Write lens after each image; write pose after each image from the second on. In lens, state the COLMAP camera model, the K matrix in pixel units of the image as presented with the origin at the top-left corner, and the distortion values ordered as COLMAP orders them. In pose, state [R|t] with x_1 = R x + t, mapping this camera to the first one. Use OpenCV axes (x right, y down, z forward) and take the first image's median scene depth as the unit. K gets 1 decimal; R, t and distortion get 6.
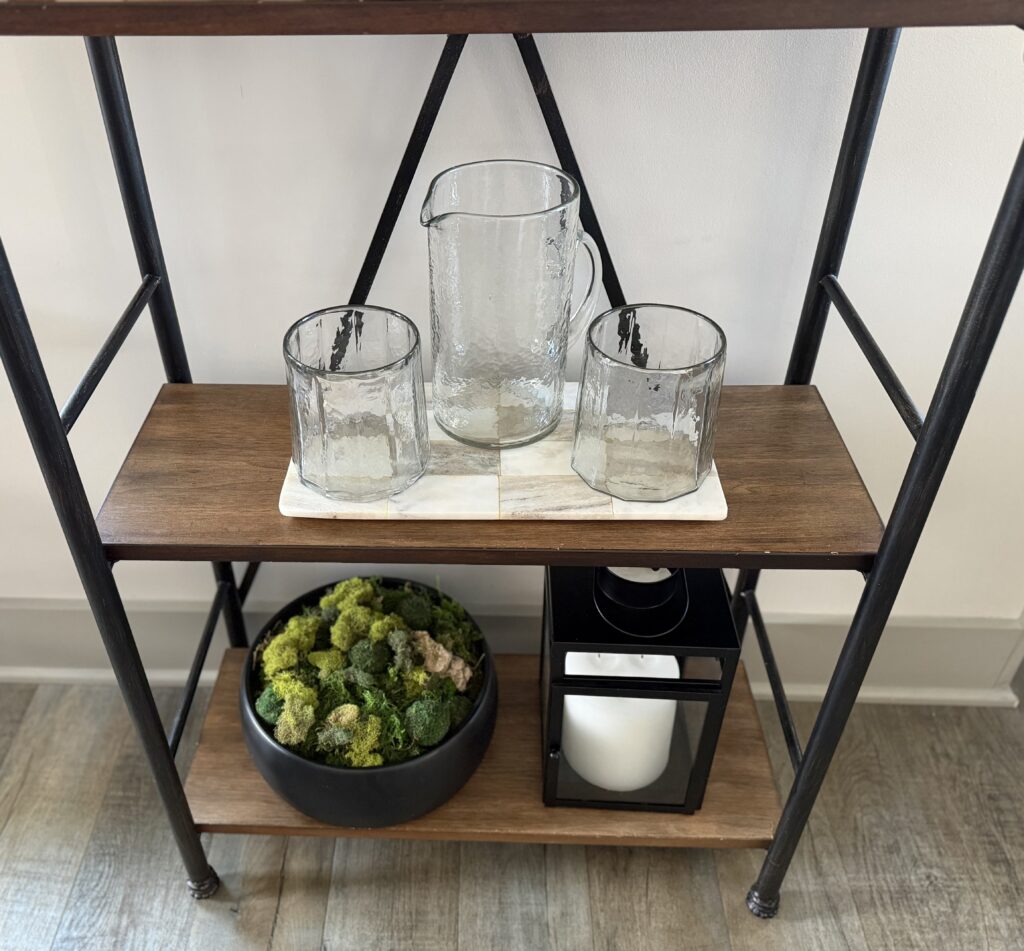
lens RADIAL K [[958.9, 0, 512.0], [0, 958.9, 475.5], [0, 0, 1]] dist [0.081642, -0.000349]
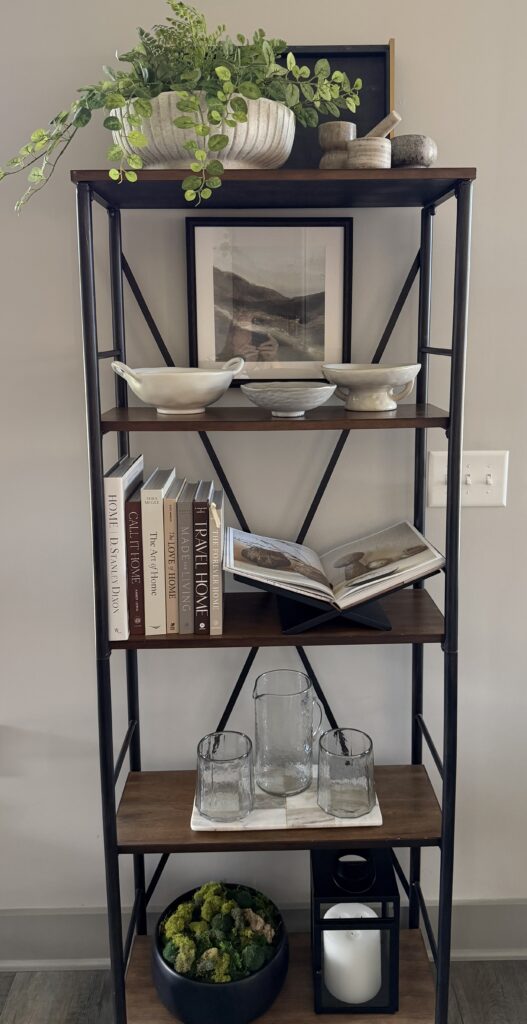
lens RADIAL K [[723.6, 0, 265.9], [0, 723.6, 452.7], [0, 0, 1]] dist [0.055968, -0.055648]
pose [[0.999242, -0.032682, -0.021162, 0.003131], [0.017935, 0.868783, -0.494867, 0.104155], [0.034559, 0.494113, 0.868711, -0.792082]]
